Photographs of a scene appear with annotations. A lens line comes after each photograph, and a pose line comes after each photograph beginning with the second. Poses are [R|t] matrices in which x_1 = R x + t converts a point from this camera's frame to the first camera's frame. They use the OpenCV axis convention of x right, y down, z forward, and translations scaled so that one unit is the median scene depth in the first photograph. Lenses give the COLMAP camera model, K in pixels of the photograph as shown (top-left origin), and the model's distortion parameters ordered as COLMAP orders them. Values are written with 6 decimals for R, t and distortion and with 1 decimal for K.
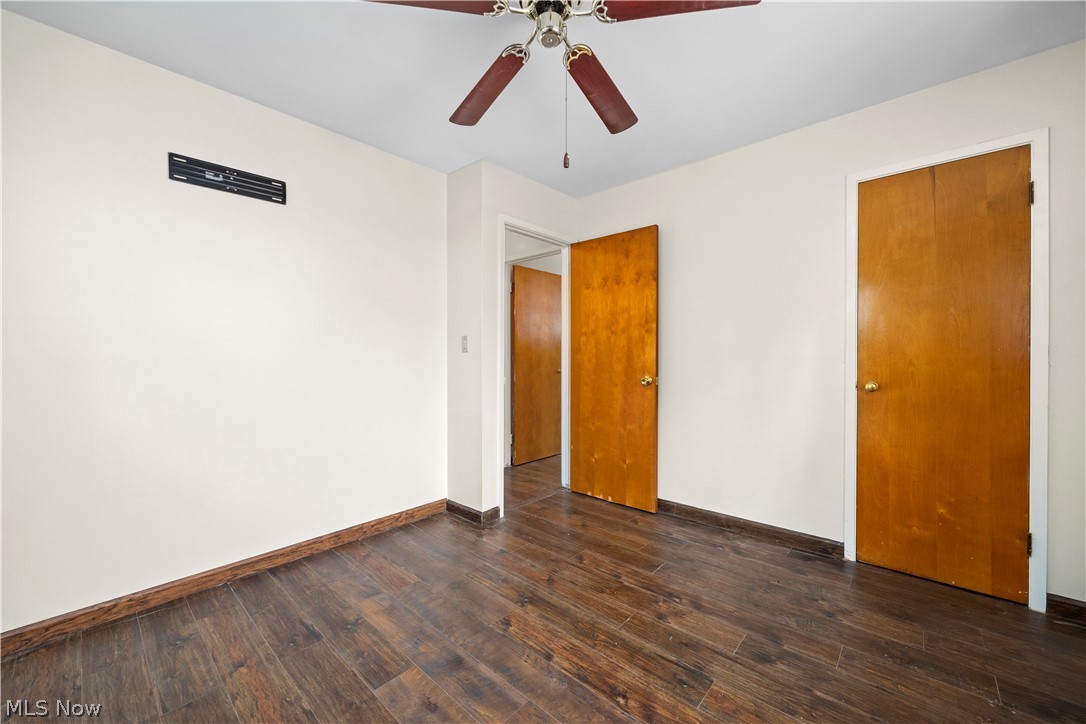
lens RADIAL K [[426.2, 0, 537.4], [0, 426.2, 358.5], [0, 0, 1]] dist [-0.000803, -0.000498]
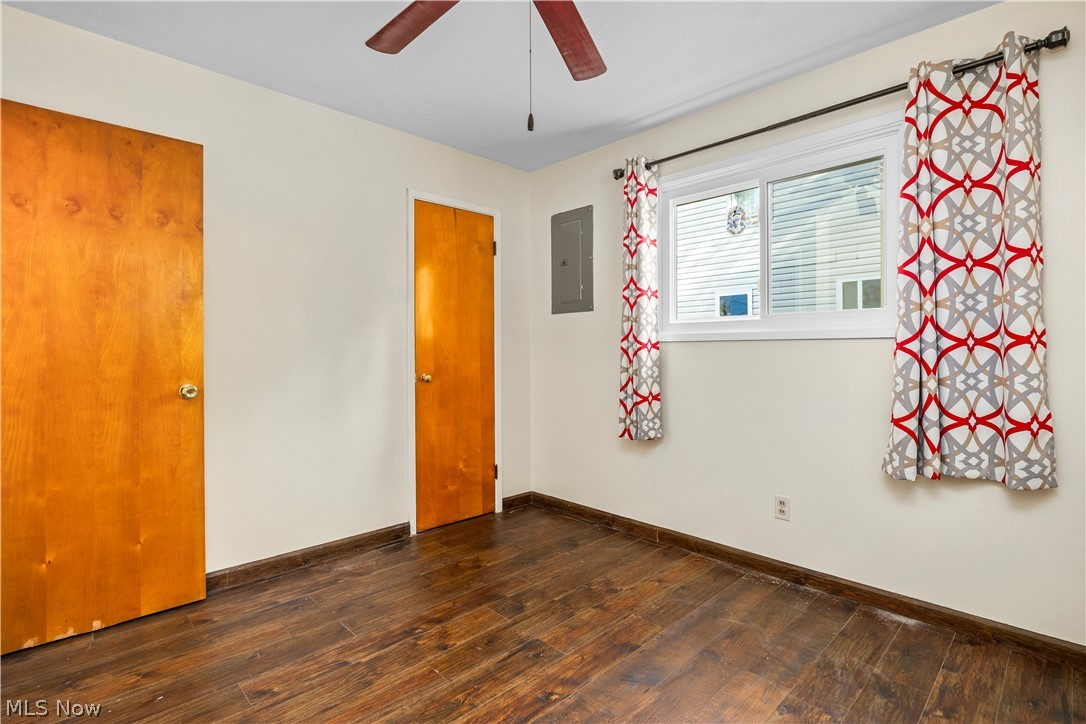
lens RADIAL K [[527.8, 0, 546.7], [0, 527.8, 356.5], [0, 0, 1]] dist [0.000847, -0.002453]
pose [[0.045317, -0.006974, 0.998948, -0.768389], [0.008015, 0.999946, 0.006618, 0.000451], [-0.998941, 0.007706, 0.045370, 0.715266]]
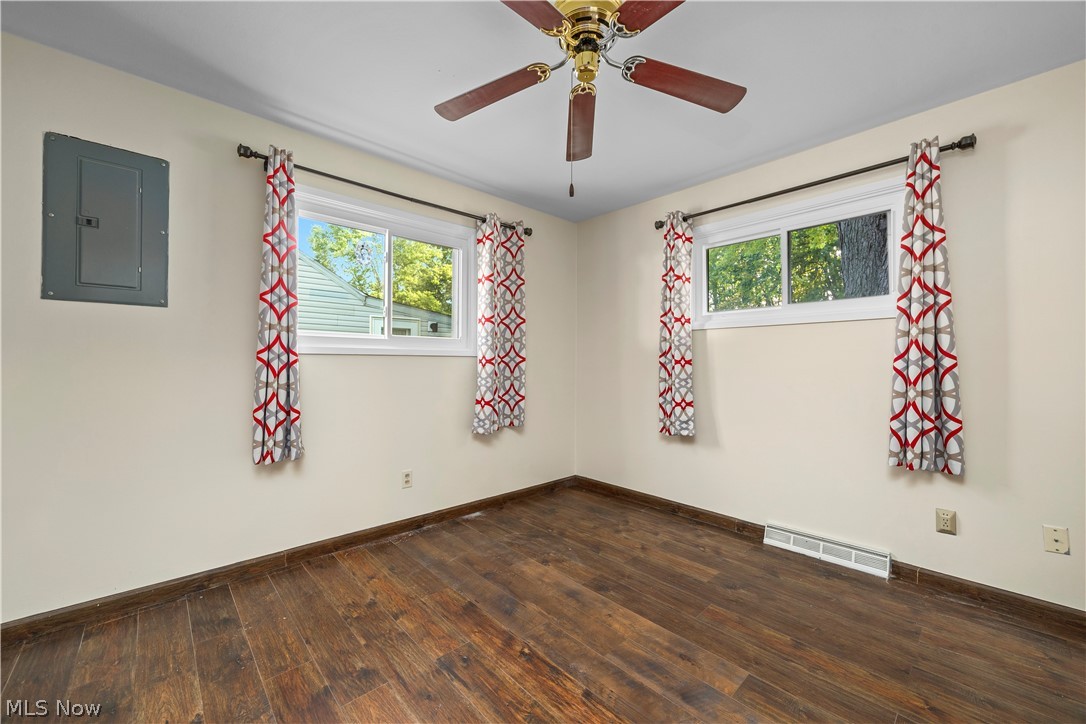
lens RADIAL K [[426.2, 0, 545.2], [0, 426.2, 358.0], [0, 0, 1]] dist [-0.000803, -0.000498]
pose [[-0.998138, 0.000651, 0.060985, 0.051896], [0.000476, 0.999996, -0.002889, -0.013833], [-0.060986, -0.002855, -0.998135, 1.642507]]
